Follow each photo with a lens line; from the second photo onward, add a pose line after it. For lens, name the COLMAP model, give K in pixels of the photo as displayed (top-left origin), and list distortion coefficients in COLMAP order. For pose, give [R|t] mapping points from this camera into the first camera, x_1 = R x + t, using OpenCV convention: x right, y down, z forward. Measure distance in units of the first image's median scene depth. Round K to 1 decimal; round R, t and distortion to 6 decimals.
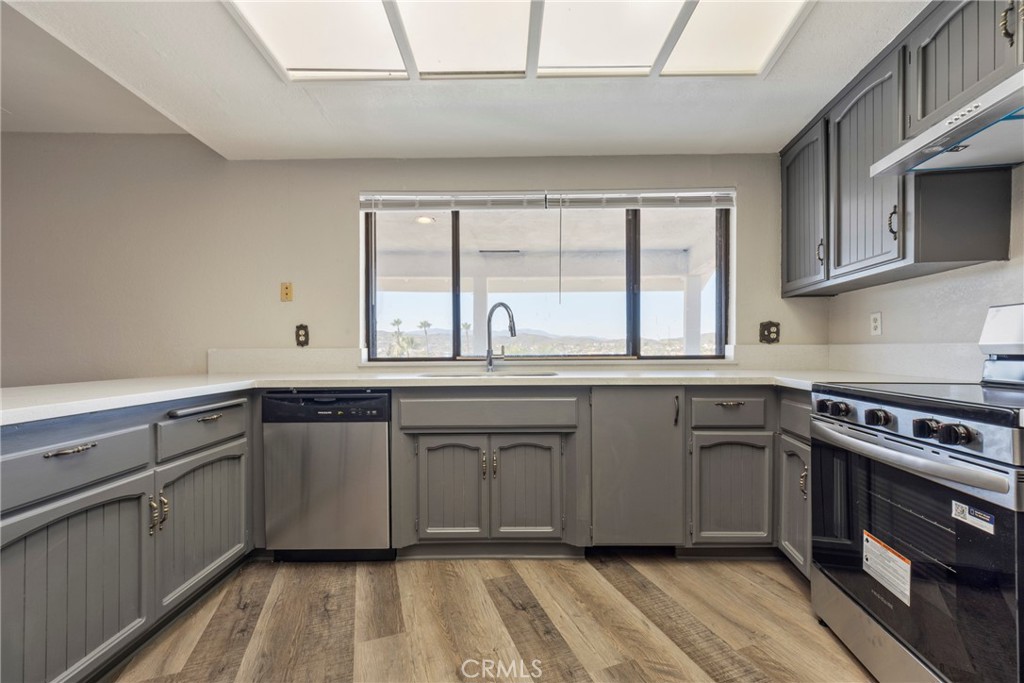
lens RADIAL K [[405.2, 0, 507.5], [0, 405.2, 352.8], [0, 0, 1]] dist [-0.008848, -0.000117]
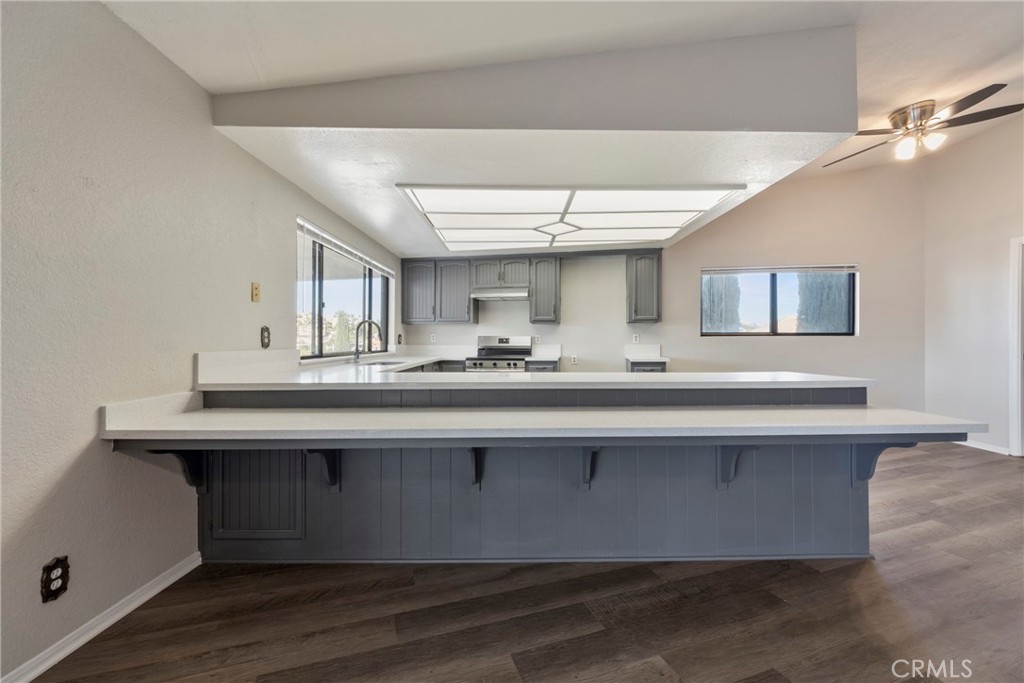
lens RADIAL K [[410.8, 0, 512.0], [0, 410.8, 341.5], [0, 0, 1]] dist [0.000450, -0.000075]
pose [[-0.002473, 0.004104, 0.999989, -2.015510], [0.004973, 0.999979, -0.004092, -0.032685], [-0.999985, 0.004962, -0.002493, 0.500914]]
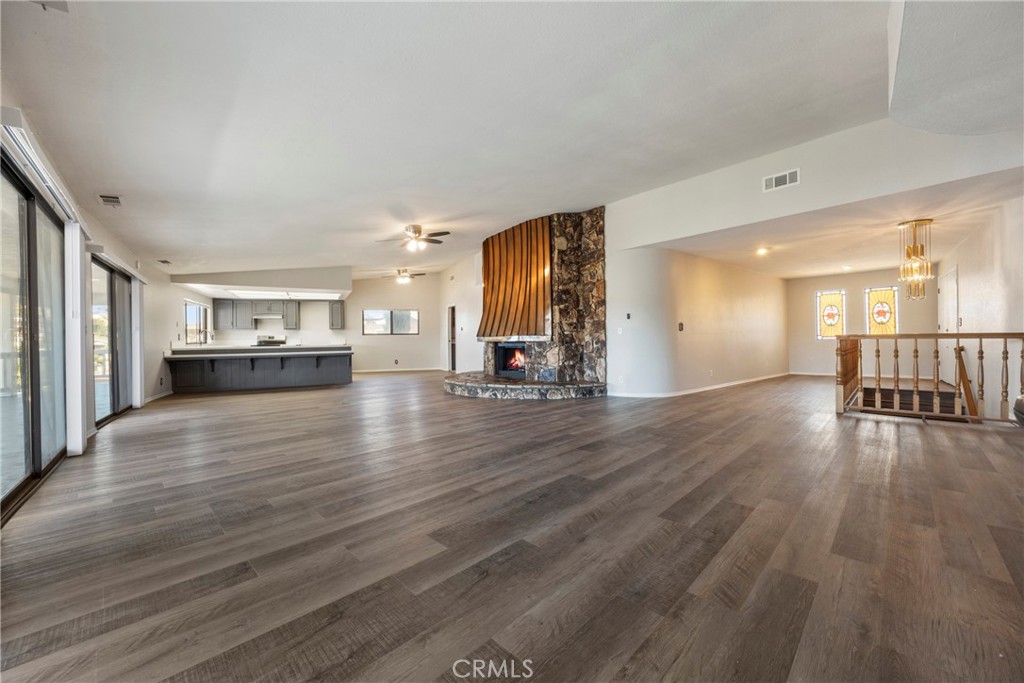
lens RADIAL K [[410.8, 0, 512.0], [0, 410.8, 341.5], [0, 0, 1]] dist [0.000450, -0.000075]
pose [[-0.438268, -0.000929, 0.898844, -6.296923], [0.015384, 0.999845, 0.008535, 0.012759], [-0.898713, 0.017568, -0.438185, 0.004735]]
